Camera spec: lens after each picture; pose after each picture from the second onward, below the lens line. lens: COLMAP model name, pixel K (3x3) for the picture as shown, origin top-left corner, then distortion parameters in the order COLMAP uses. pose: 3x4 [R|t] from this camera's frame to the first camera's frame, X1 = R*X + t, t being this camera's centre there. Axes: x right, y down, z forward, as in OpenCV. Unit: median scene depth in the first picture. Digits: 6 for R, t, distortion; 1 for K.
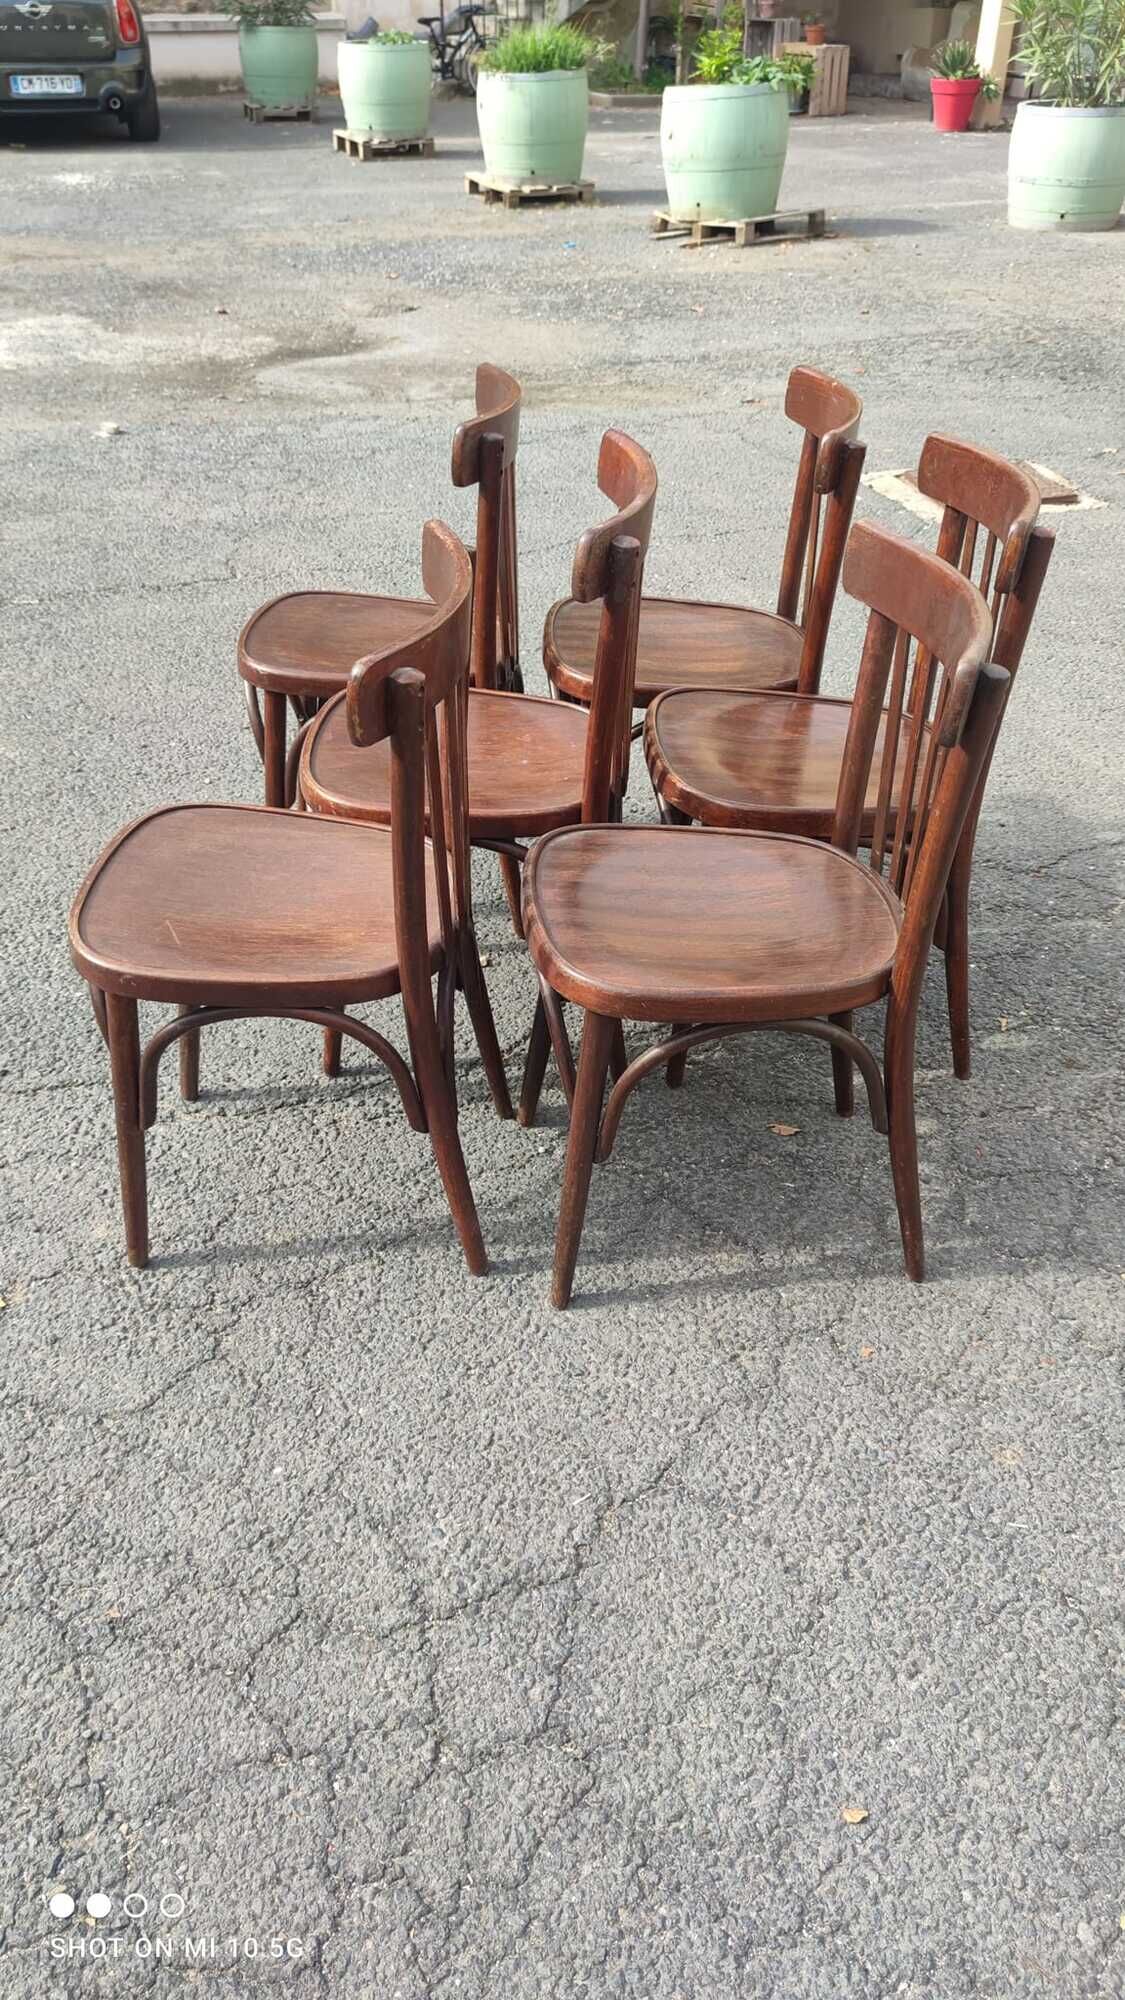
lens RADIAL K [[1535.0, 0, 567.0], [0, 1535.0, 996.7], [0, 0, 1]] dist [0.036673, -0.035955]
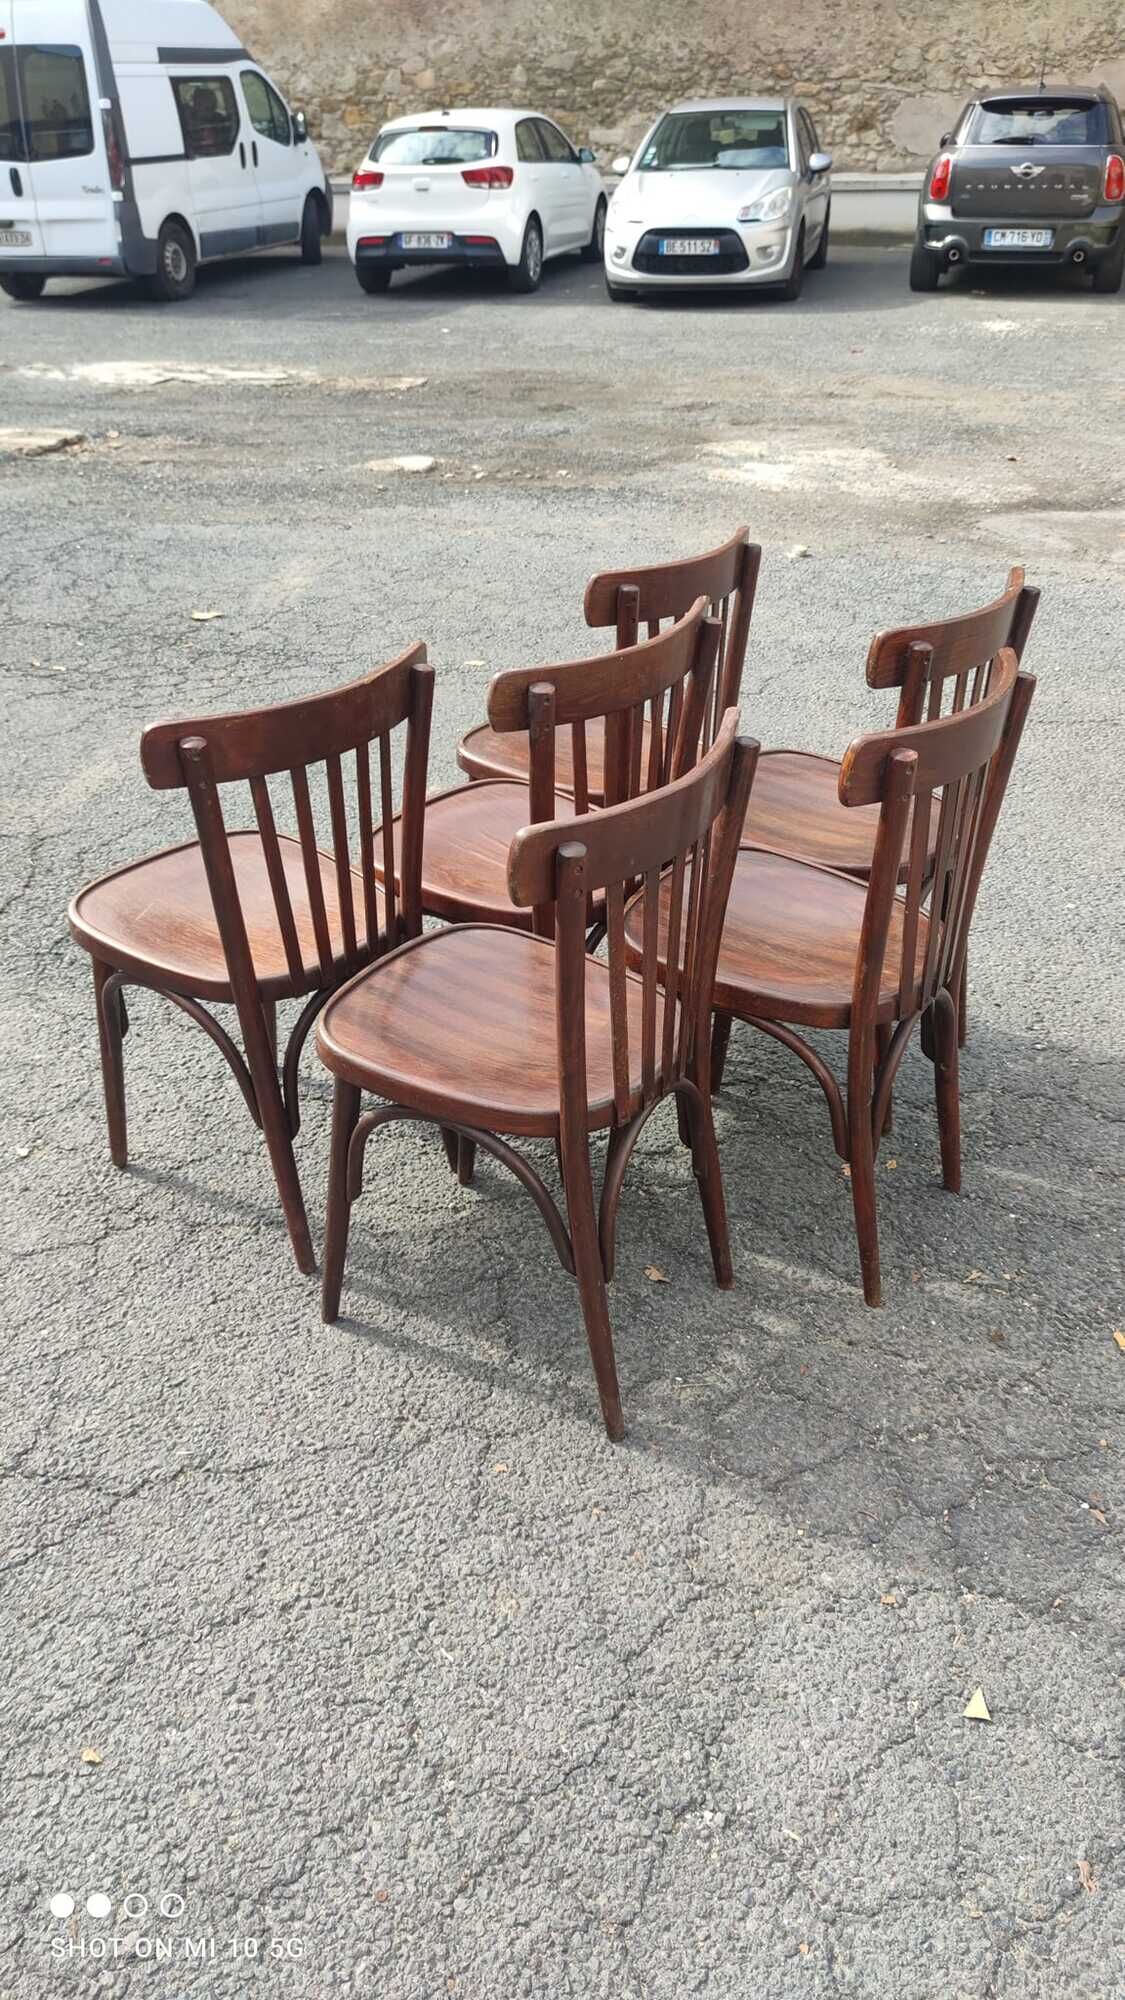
lens RADIAL K [[1535.0, 0, 556.3], [0, 1535.0, 1010.2], [0, 0, 1]] dist [0.036673, -0.035955]
pose [[0.804669, 0.287196, -0.519640, 0.653212], [-0.319862, 0.947047, 0.028107, -0.100926], [0.500196, 0.143596, 0.853923, 0.080281]]
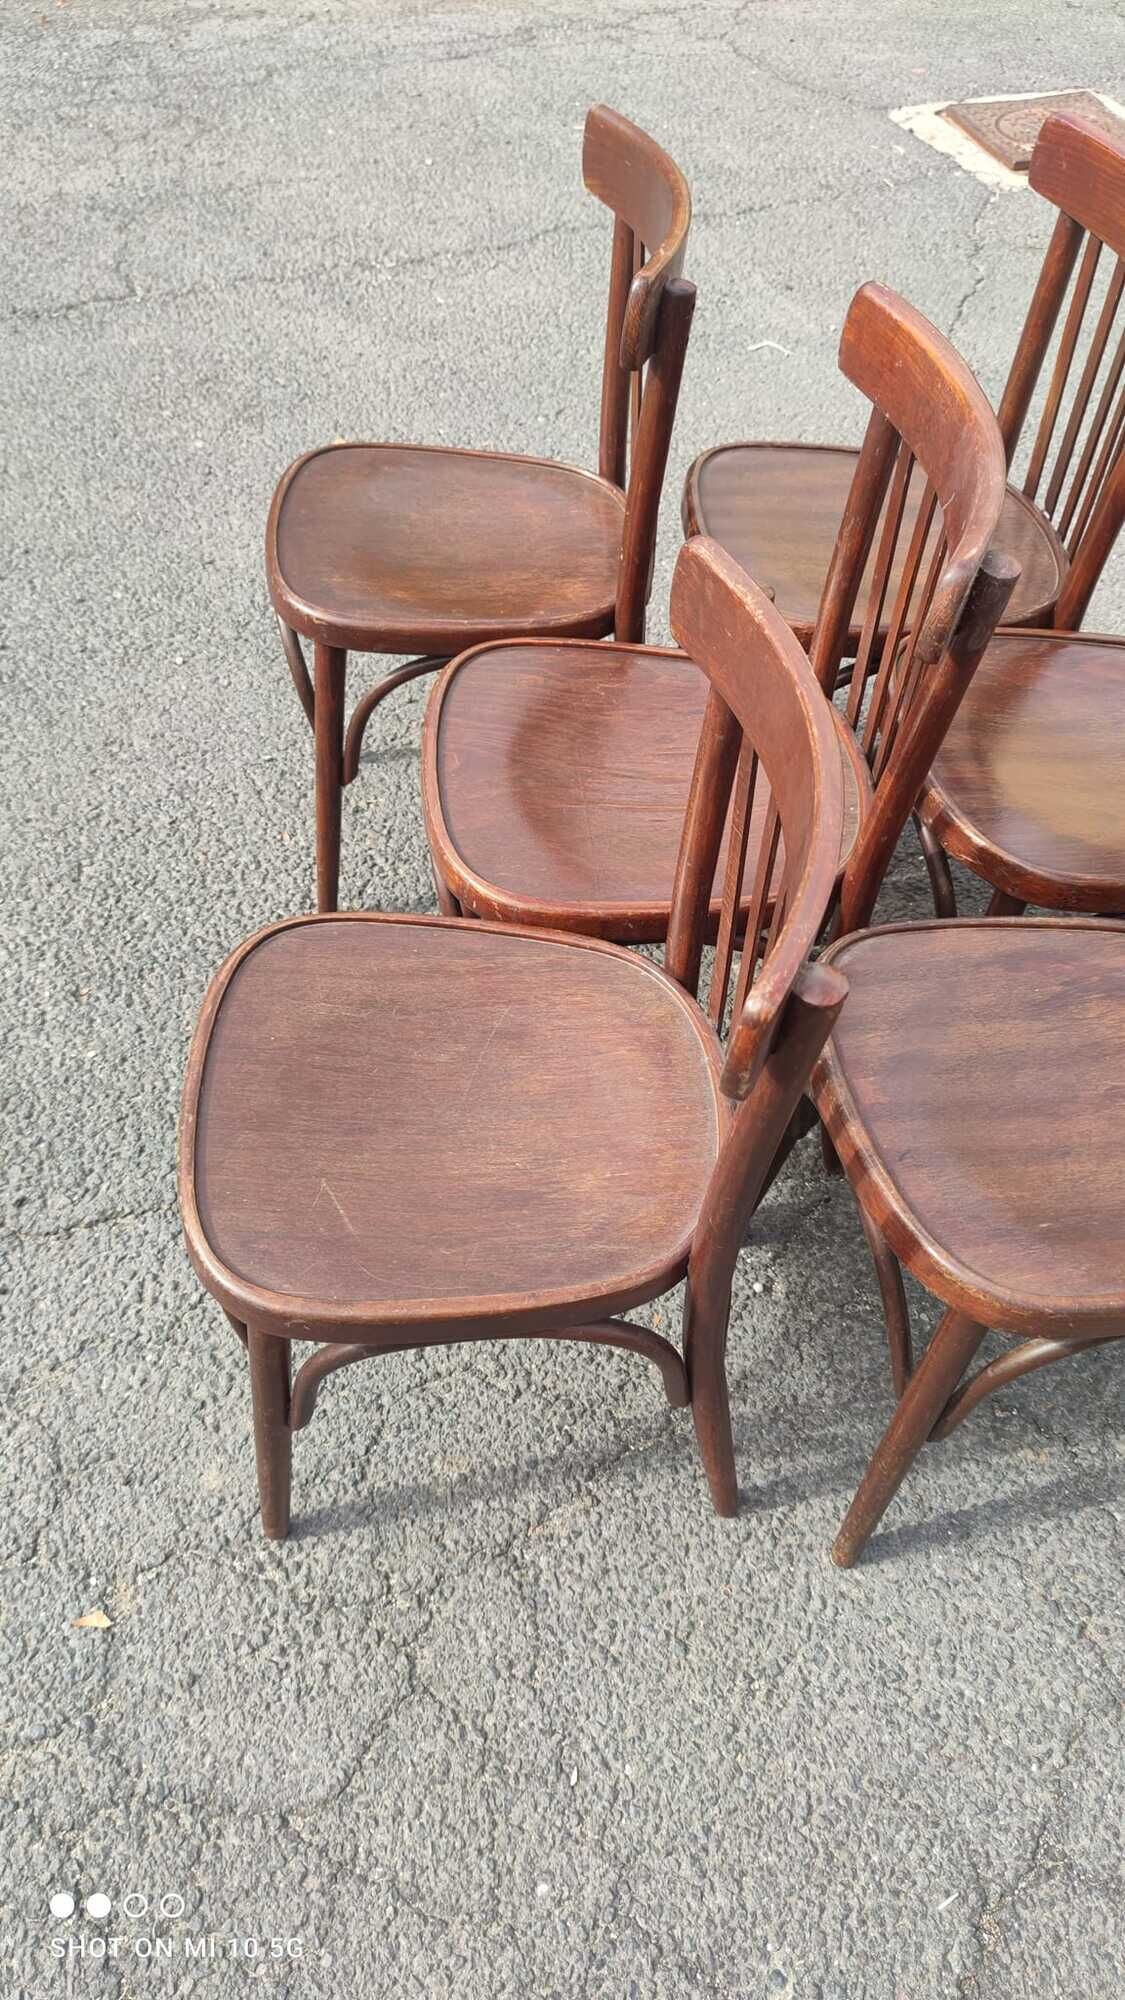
lens RADIAL K [[1535.0, 0, 575.3], [0, 1535.0, 997.5], [0, 0, 1]] dist [0.036673, -0.035955]
pose [[0.994438, -0.057154, 0.088471, -0.190422], [0.032910, 0.966520, 0.254473, -0.273294], [-0.100053, -0.250146, 0.963025, 0.336397]]
